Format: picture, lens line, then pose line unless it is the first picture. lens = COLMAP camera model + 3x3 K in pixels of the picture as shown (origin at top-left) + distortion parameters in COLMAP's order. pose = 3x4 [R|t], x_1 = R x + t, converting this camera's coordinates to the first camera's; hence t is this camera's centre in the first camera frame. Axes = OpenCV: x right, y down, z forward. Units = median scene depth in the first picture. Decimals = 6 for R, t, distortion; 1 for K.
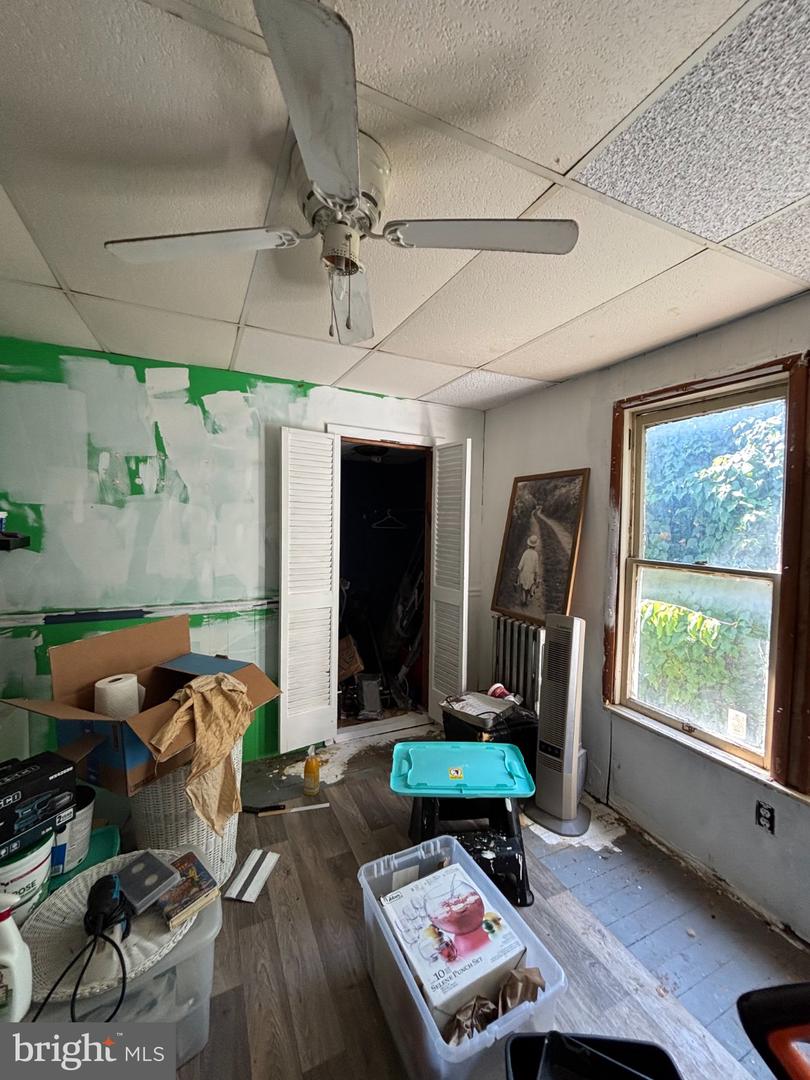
lens RADIAL K [[434.2, 0, 408.6], [0, 434.2, 541.2], [0, 0, 1]] dist [0.000509, 0.000678]
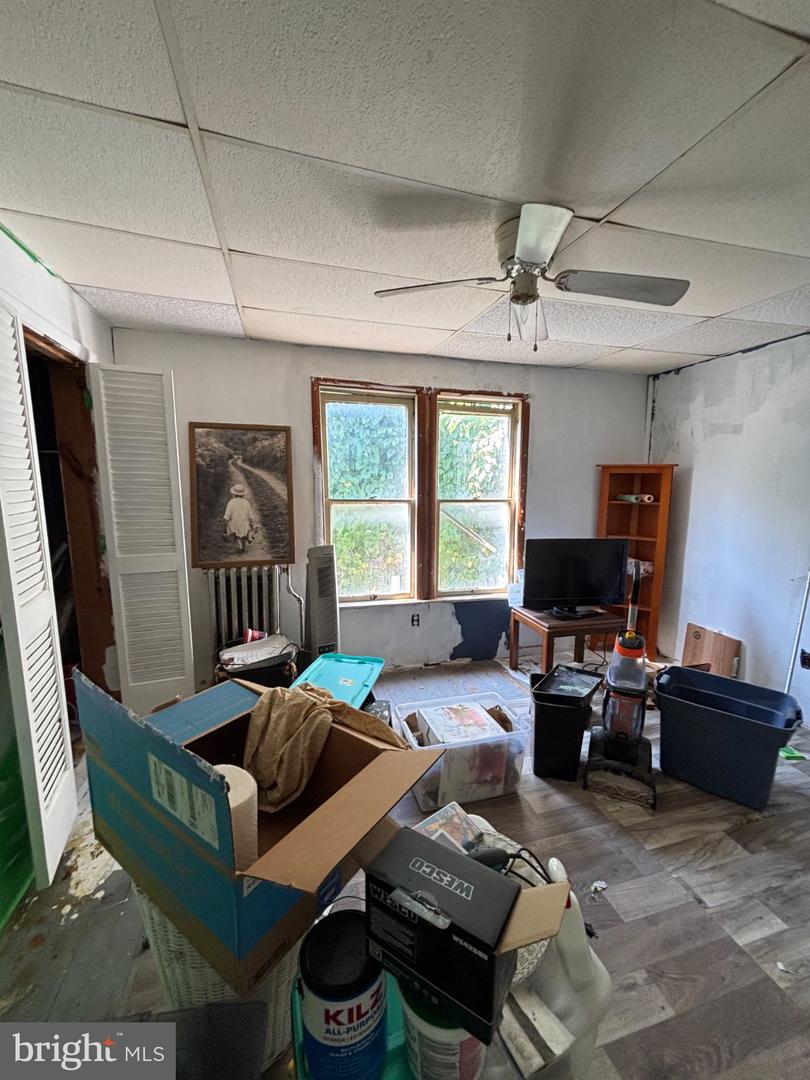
lens RADIAL K [[434.2, 0, 408.6], [0, 434.2, 541.2], [0, 0, 1]] dist [0.000509, 0.000678]
pose [[0.167676, -0.159380, 0.972874, -0.704003], [0.035976, 0.987177, 0.155522, -0.027407], [-0.985186, 0.008923, 0.171260, 0.442170]]
